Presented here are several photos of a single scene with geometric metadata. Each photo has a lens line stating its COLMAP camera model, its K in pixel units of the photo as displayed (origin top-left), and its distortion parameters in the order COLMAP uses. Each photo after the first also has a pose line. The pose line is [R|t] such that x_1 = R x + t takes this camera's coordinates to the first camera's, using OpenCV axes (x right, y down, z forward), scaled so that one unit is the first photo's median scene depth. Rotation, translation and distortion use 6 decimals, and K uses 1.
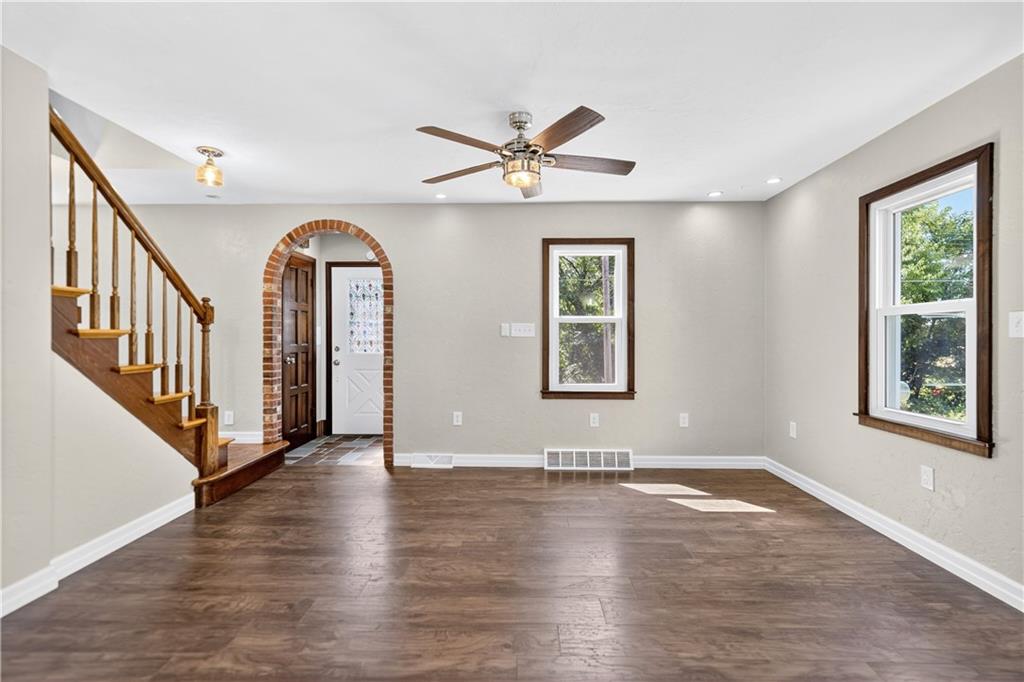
lens RADIAL K [[458.1, 0, 513.7], [0, 458.1, 336.2], [0, 0, 1]] dist [-0.000779, 0.000390]
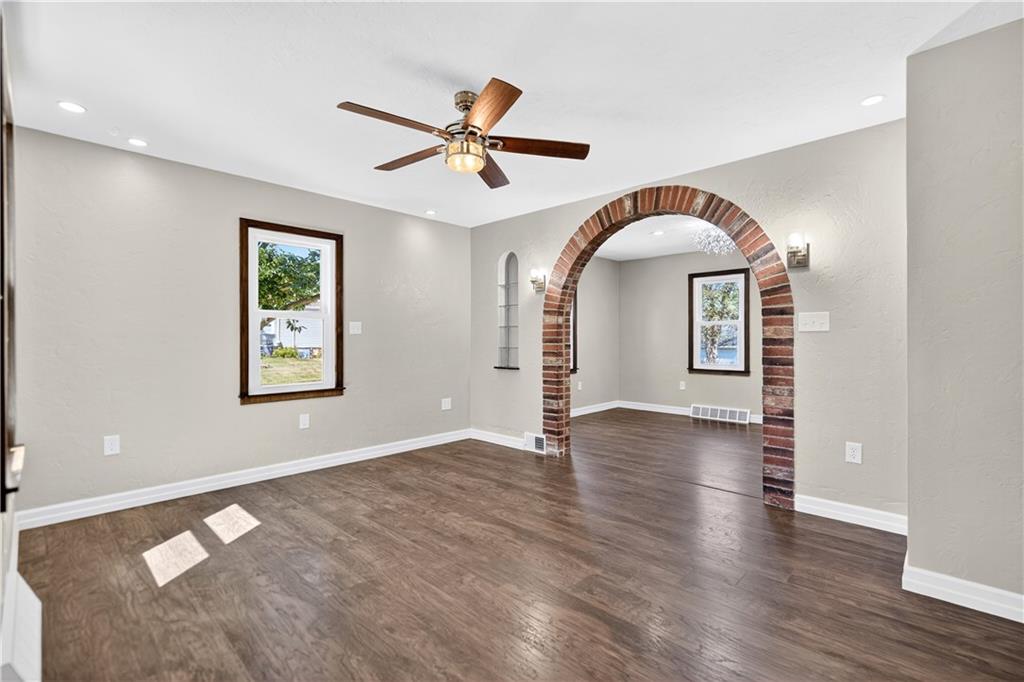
lens RADIAL K [[458.1, 0, 513.7], [0, 458.1, 336.2], [0, 0, 1]] dist [-0.000779, 0.000390]
pose [[-0.735957, 0.005122, 0.677009, -0.637560], [0.000848, 0.999978, -0.006644, 0.019782], [-0.677028, -0.004316, -0.735945, 1.490488]]
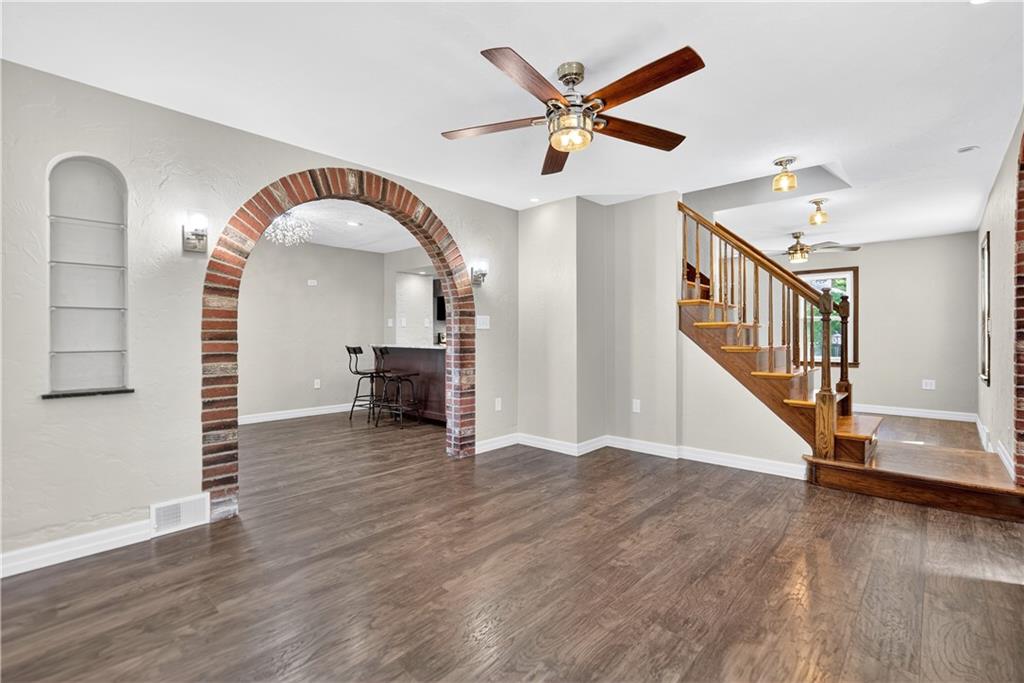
lens RADIAL K [[458.1, 0, 513.7], [0, 458.1, 336.7], [0, 0, 1]] dist [-0.000779, 0.000390]
pose [[-0.669879, 0.004612, -0.742456, 0.670202], [0.003719, 0.999989, 0.002857, 0.024887], [0.742461, -0.000847, -0.669889, 1.371147]]
